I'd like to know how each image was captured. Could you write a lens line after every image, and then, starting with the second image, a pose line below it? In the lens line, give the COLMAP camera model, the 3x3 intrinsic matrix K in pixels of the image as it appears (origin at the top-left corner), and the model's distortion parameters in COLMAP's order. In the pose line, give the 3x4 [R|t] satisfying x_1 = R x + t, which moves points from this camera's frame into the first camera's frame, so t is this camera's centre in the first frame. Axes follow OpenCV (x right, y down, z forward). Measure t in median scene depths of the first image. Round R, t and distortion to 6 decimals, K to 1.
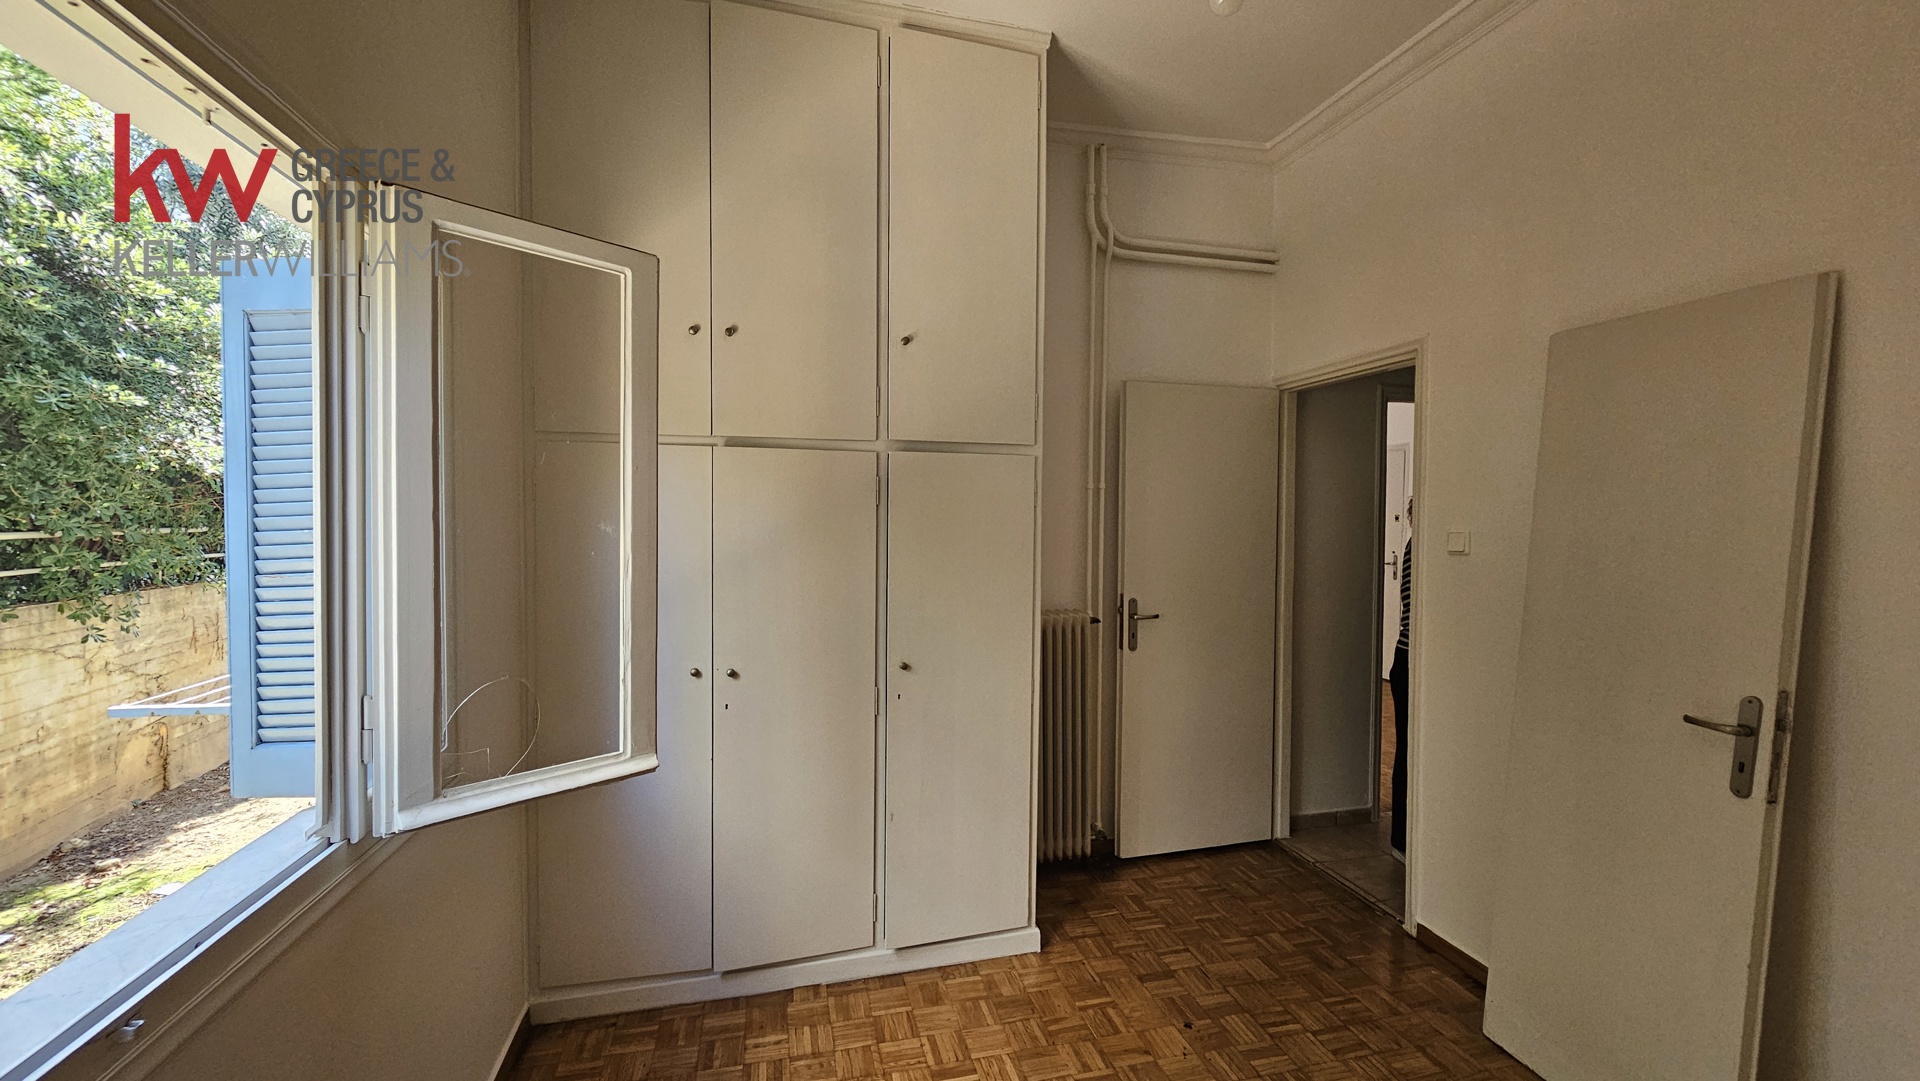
lens RADIAL K [[788.2, 0, 939.1], [0, 788.2, 540.1], [0, 0, 1]] dist [0.002483, -0.001048]
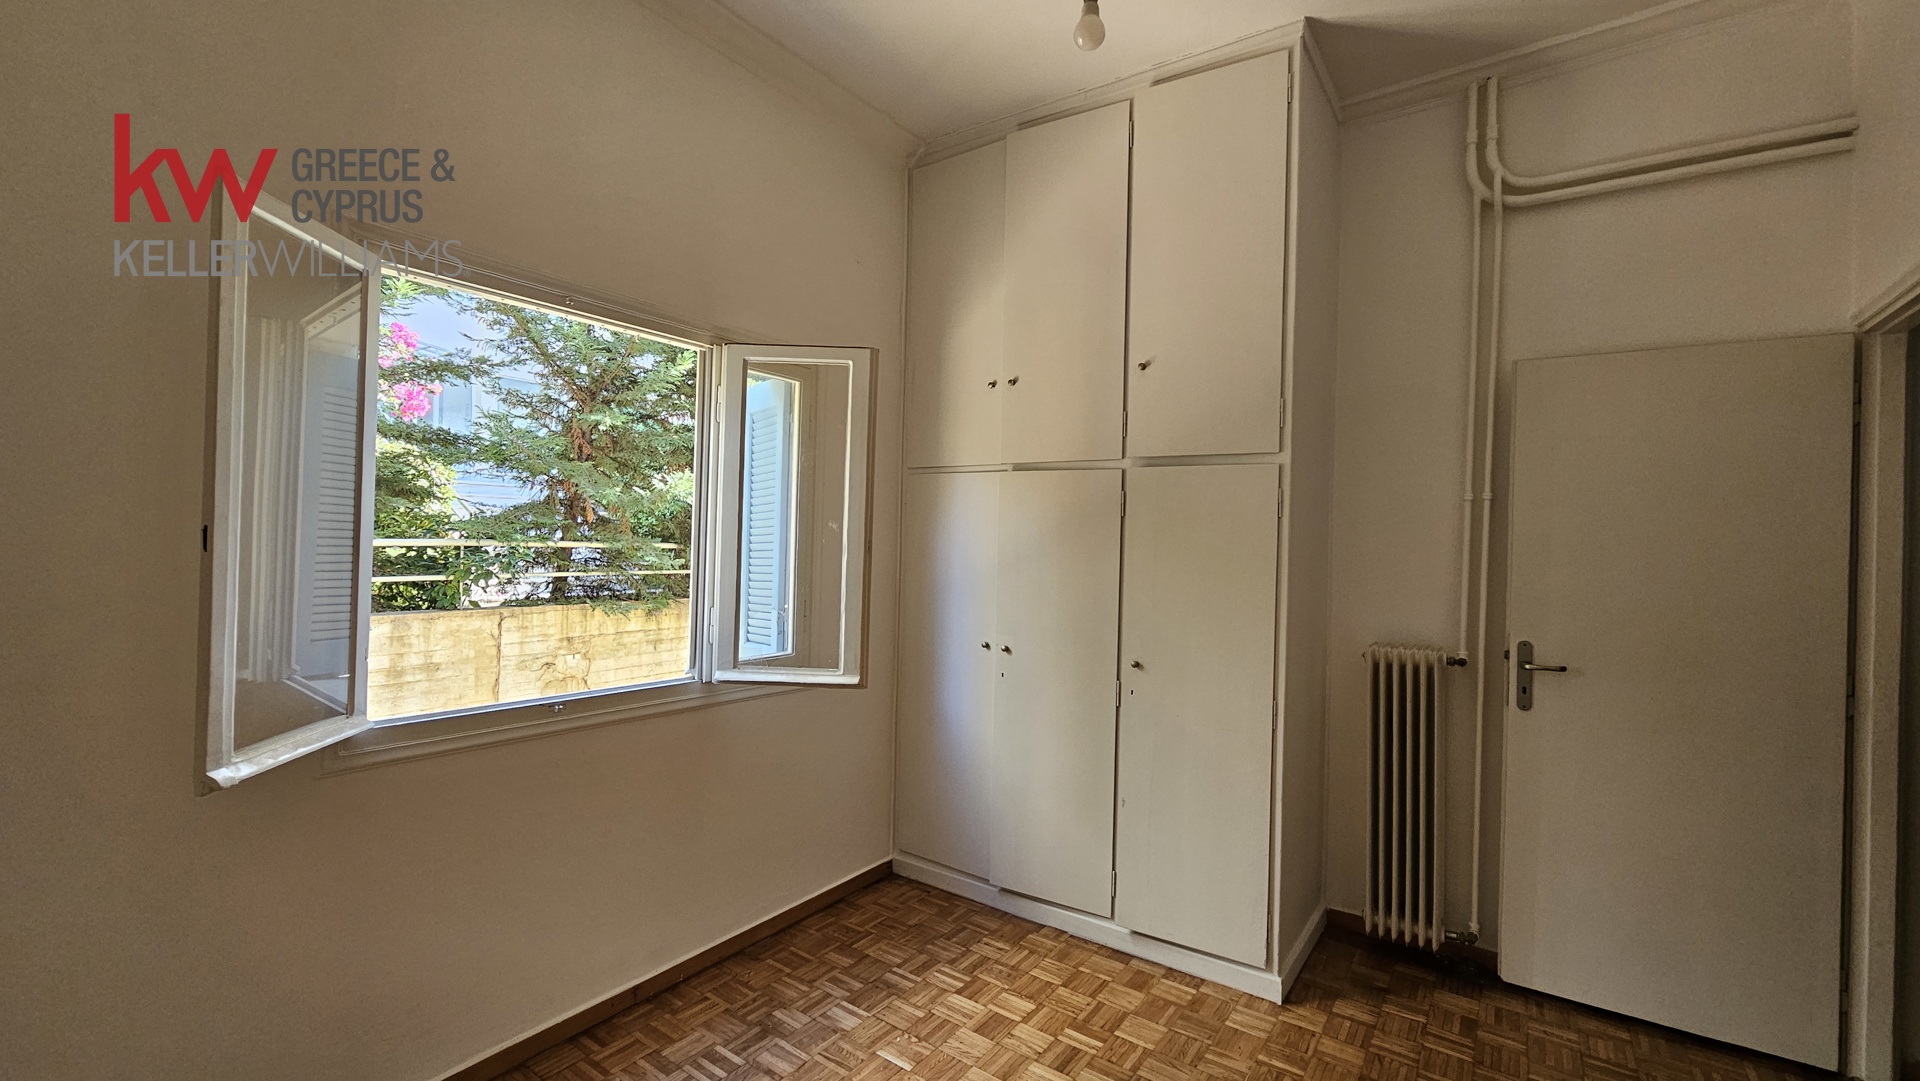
lens RADIAL K [[788.2, 0, 956.5], [0, 788.2, 537.9], [0, 0, 1]] dist [0.002483, -0.001048]
pose [[0.647416, 0.012340, -0.762037, 0.601998], [-0.046544, 0.998643, -0.023372, 0.021875], [0.760715, 0.050600, 0.647111, 0.100930]]
